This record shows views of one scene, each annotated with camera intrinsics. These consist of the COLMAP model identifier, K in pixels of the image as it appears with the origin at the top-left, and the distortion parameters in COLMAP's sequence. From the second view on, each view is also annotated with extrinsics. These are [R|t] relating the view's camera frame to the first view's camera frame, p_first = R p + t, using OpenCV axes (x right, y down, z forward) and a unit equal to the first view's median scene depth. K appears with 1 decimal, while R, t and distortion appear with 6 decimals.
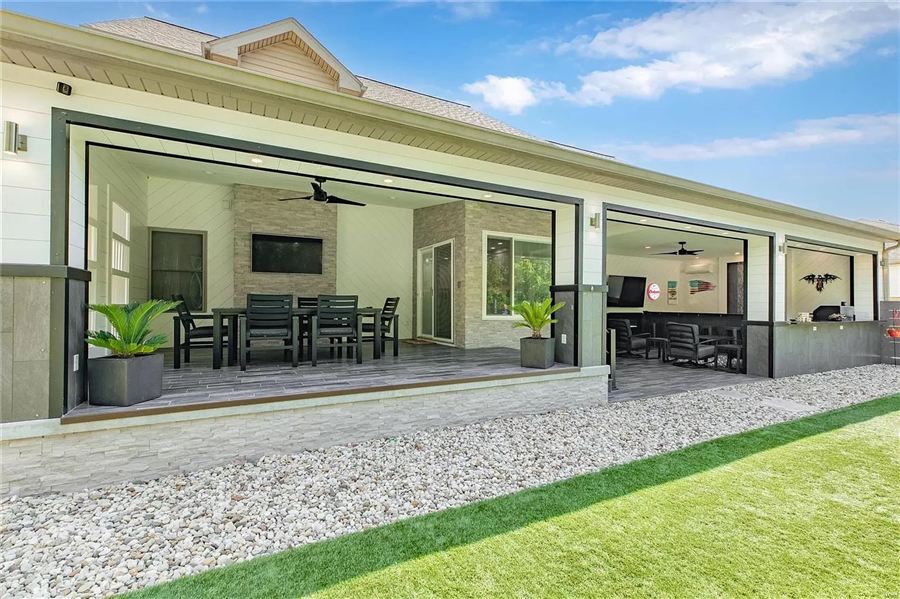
lens RADIAL K [[409.4, 0, 452.8], [0, 409.4, 301.9], [0, 0, 1]] dist [0.001227, 0.000908]
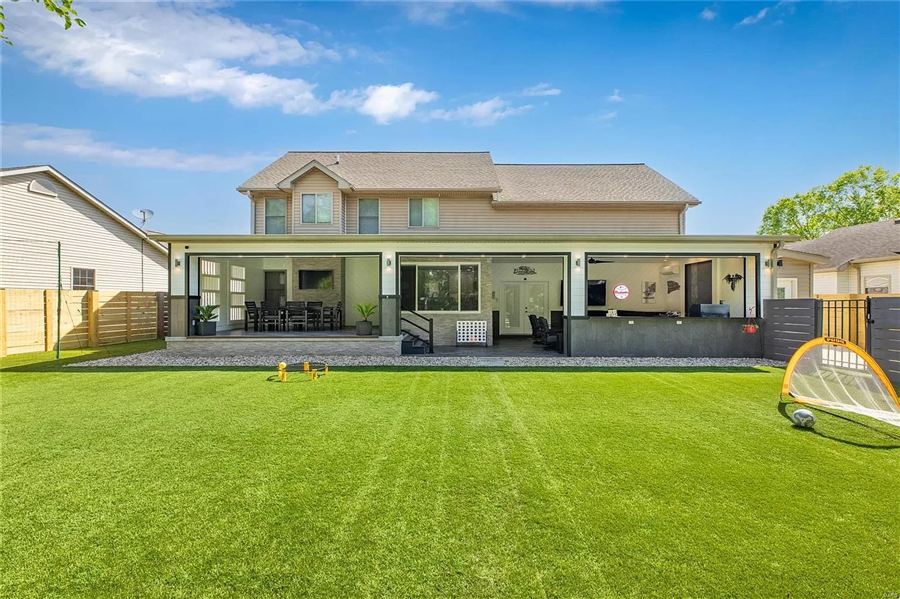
lens RADIAL K [[409.4, 0, 446.4], [0, 409.4, 301.6], [0, 0, 1]] dist [0.001227, 0.000908]
pose [[0.879860, -0.008600, -0.475156, 1.041195], [0.008969, 0.999959, -0.001490, -0.002430], [0.475149, -0.002951, 0.879901, -0.412127]]
